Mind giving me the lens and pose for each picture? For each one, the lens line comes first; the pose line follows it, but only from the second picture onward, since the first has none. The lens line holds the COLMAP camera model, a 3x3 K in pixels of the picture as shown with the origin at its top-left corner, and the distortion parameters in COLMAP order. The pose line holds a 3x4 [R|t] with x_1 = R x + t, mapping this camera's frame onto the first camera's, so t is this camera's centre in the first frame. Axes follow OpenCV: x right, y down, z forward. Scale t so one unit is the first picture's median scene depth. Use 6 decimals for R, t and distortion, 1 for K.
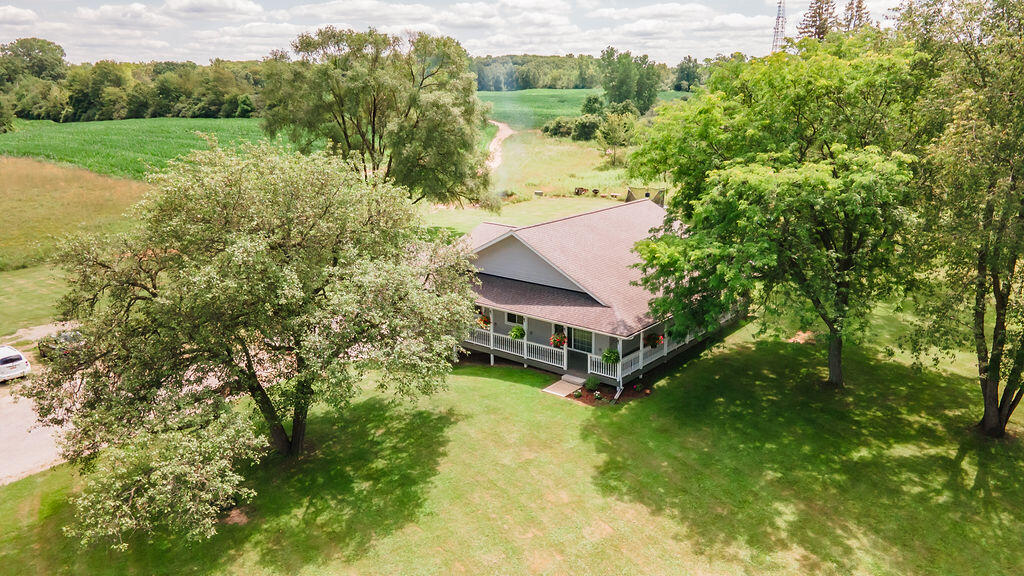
lens RADIAL K [[749.6, 0, 513.6], [0, 749.6, 281.5], [0, 0, 1]] dist [0.021382, 0.024119]
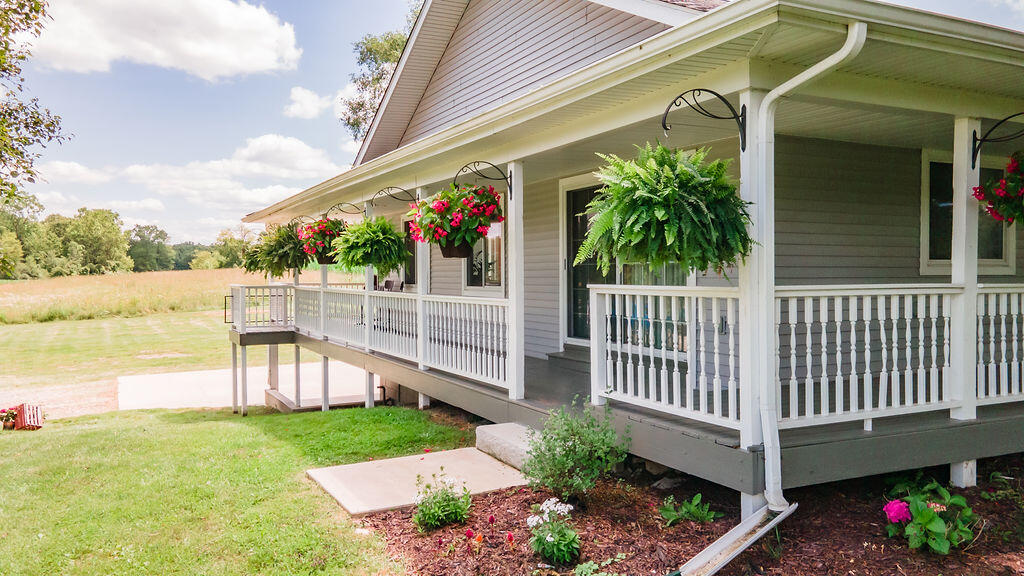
lens RADIAL K [[749.6, 0, 514.9], [0, 749.6, 288.9], [0, 0, 1]] dist [0.021382, 0.024119]
pose [[0.919229, 0.014310, -0.393464, 0.185295], [-0.105356, 0.971836, -0.210794, 0.167495], [0.379366, 0.235222, 0.894848, 1.044736]]
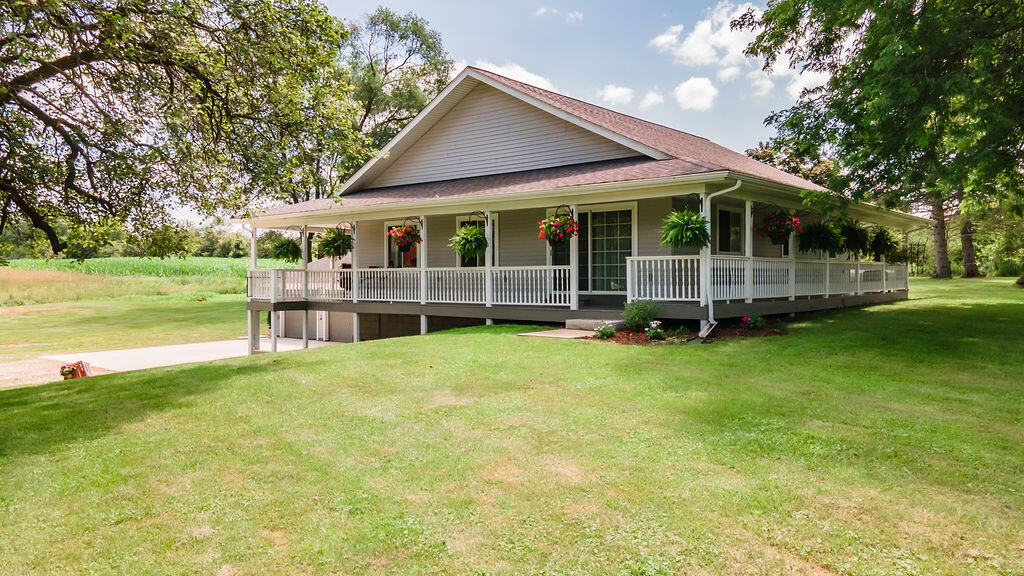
lens RADIAL K [[749.6, 0, 510.6], [0, 749.6, 282.0], [0, 0, 1]] dist [0.021382, 0.024119]
pose [[0.999746, 0.006769, -0.021477, 0.051928], [-0.011911, 0.968375, -0.249215, 0.271467], [0.019111, 0.249408, 0.968210, 0.724946]]
